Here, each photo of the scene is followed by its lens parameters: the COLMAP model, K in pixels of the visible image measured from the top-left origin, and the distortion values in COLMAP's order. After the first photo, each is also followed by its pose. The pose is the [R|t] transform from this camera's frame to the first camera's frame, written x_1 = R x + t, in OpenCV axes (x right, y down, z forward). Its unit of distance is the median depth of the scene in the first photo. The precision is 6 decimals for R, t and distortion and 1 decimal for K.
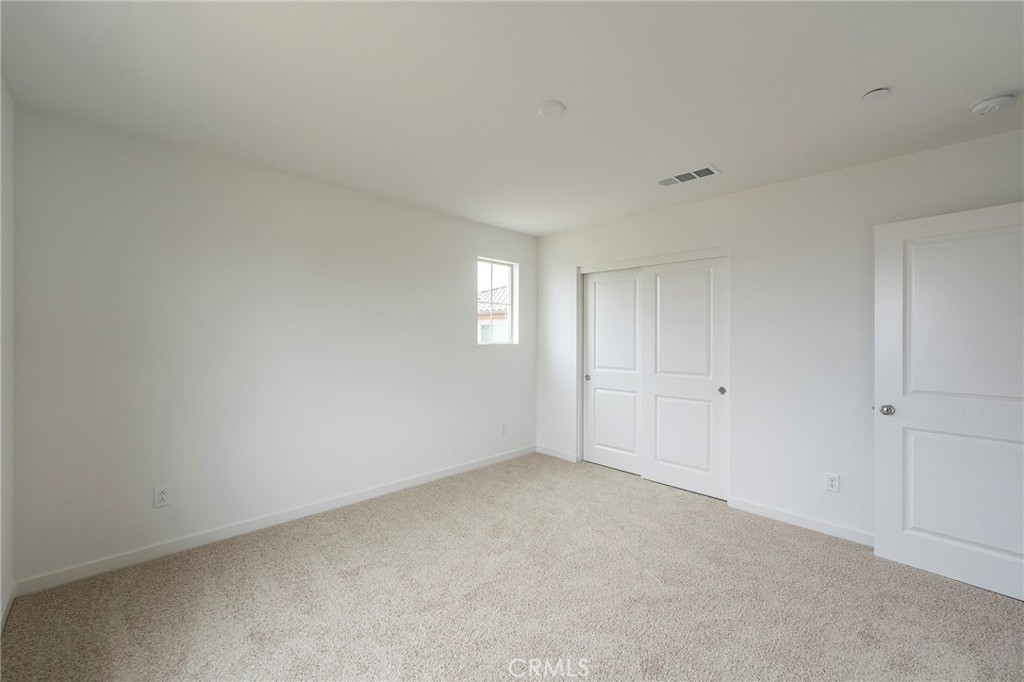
lens RADIAL K [[421.6, 0, 515.2], [0, 421.6, 337.4], [0, 0, 1]] dist [0.000166, -0.000035]
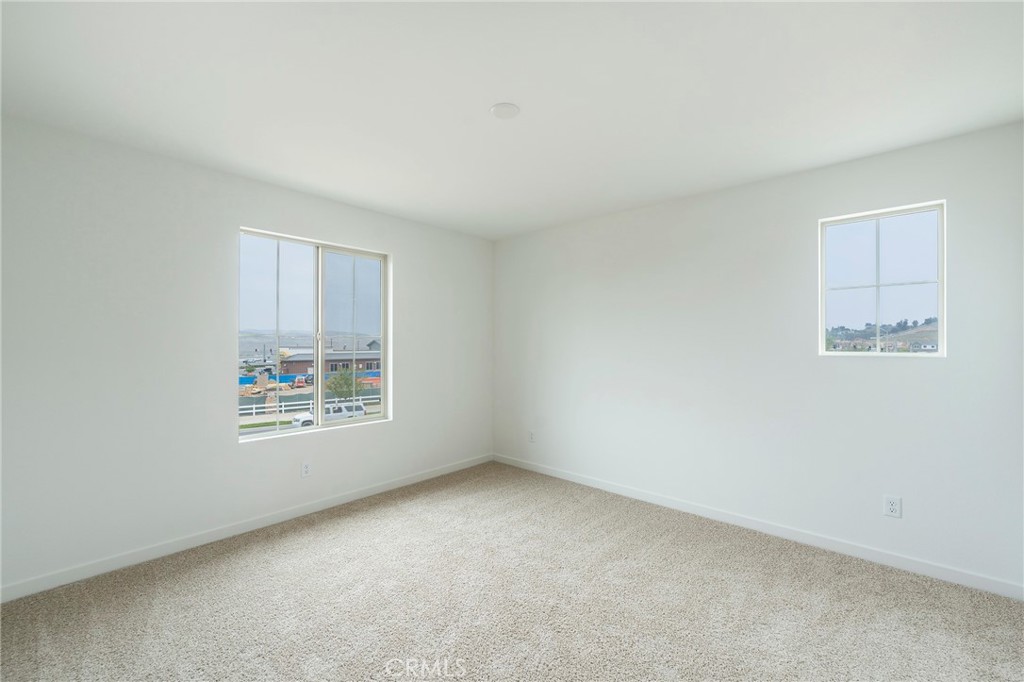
lens RADIAL K [[421.6, 0, 515.2], [0, 421.6, 337.4], [0, 0, 1]] dist [0.000166, -0.000035]
pose [[0.057629, -0.007711, -0.998308, 0.887811], [0.002620, 0.999968, -0.007572, -0.032830], [0.998335, -0.002179, 0.057648, 0.764905]]
